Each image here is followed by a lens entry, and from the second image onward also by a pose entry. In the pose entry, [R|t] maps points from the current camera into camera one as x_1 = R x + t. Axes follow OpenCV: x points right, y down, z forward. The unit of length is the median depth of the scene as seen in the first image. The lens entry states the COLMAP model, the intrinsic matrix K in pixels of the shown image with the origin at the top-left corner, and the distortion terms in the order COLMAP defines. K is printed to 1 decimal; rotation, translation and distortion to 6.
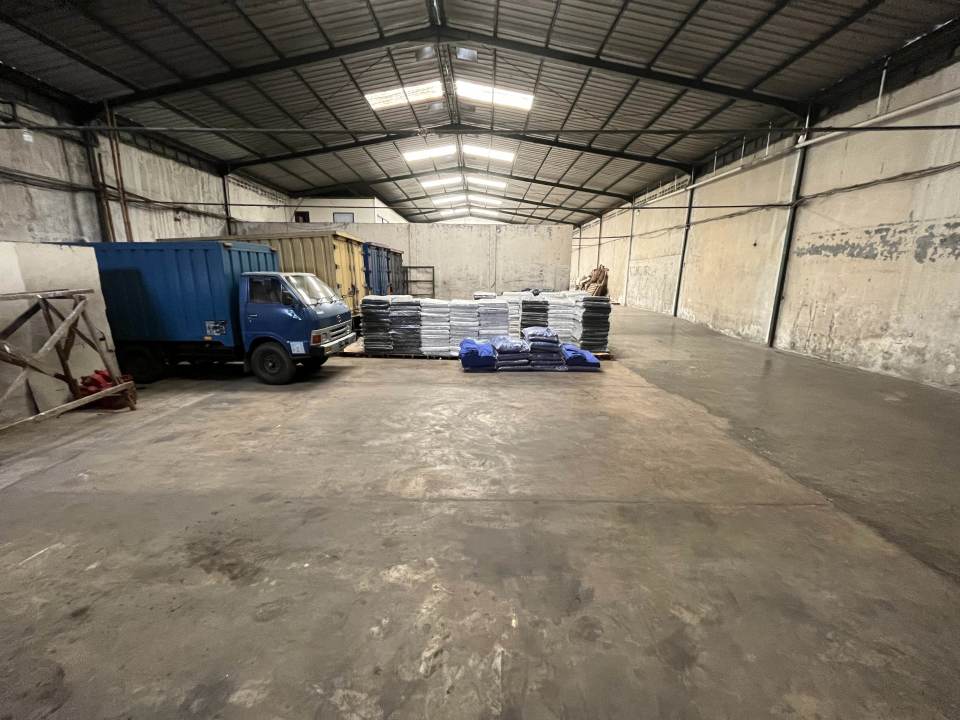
lens RADIAL K [[390.9, 0, 478.8], [0, 390.9, 359.1], [0, 0, 1]] dist [-0.003366, -0.000086]
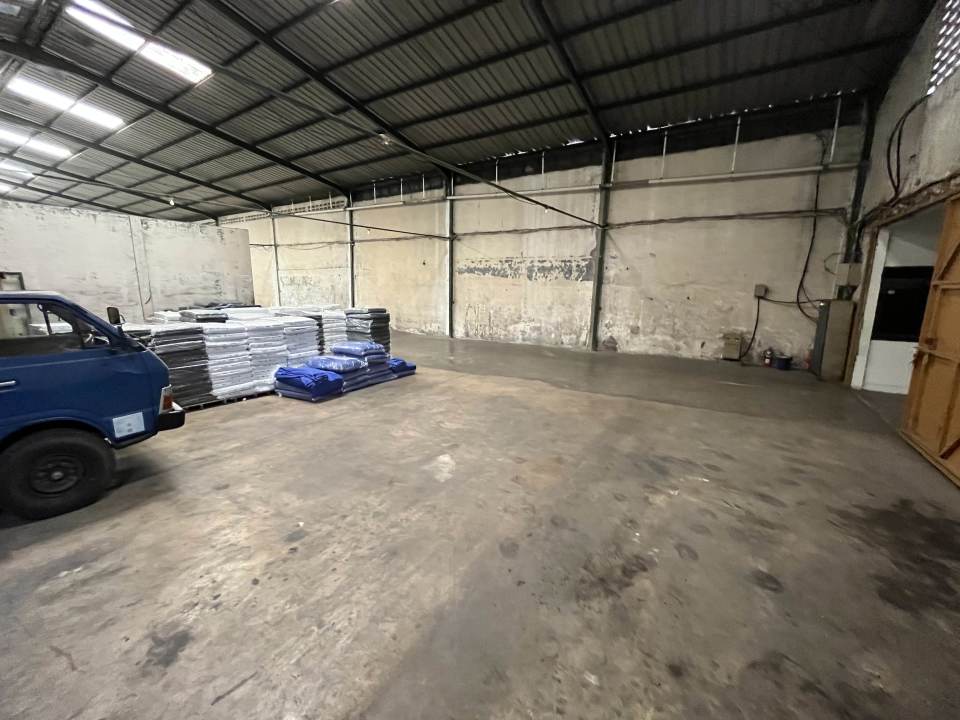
lens RADIAL K [[390.9, 0, 478.8], [0, 390.9, 359.1], [0, 0, 1]] dist [-0.003366, -0.000086]
pose [[0.527462, -0.158235, 0.834713, -0.475608], [0.174290, 0.981759, 0.075975, -0.055576], [-0.831509, 0.105408, 0.545419, 0.198958]]
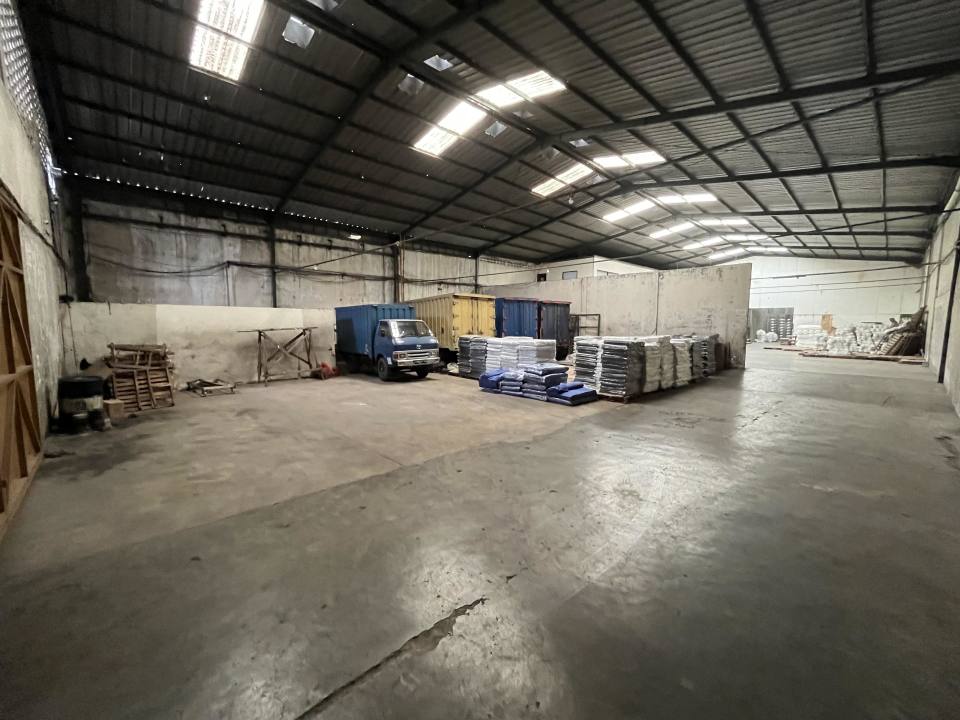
lens RADIAL K [[390.9, 0, 478.8], [0, 390.9, 359.1], [0, 0, 1]] dist [-0.003366, -0.000086]
pose [[0.691167, 0.061317, -0.720089, 0.808523], [-0.148903, 0.987098, -0.058870, 0.005141], [0.707188, 0.147912, 0.691380, 0.040287]]
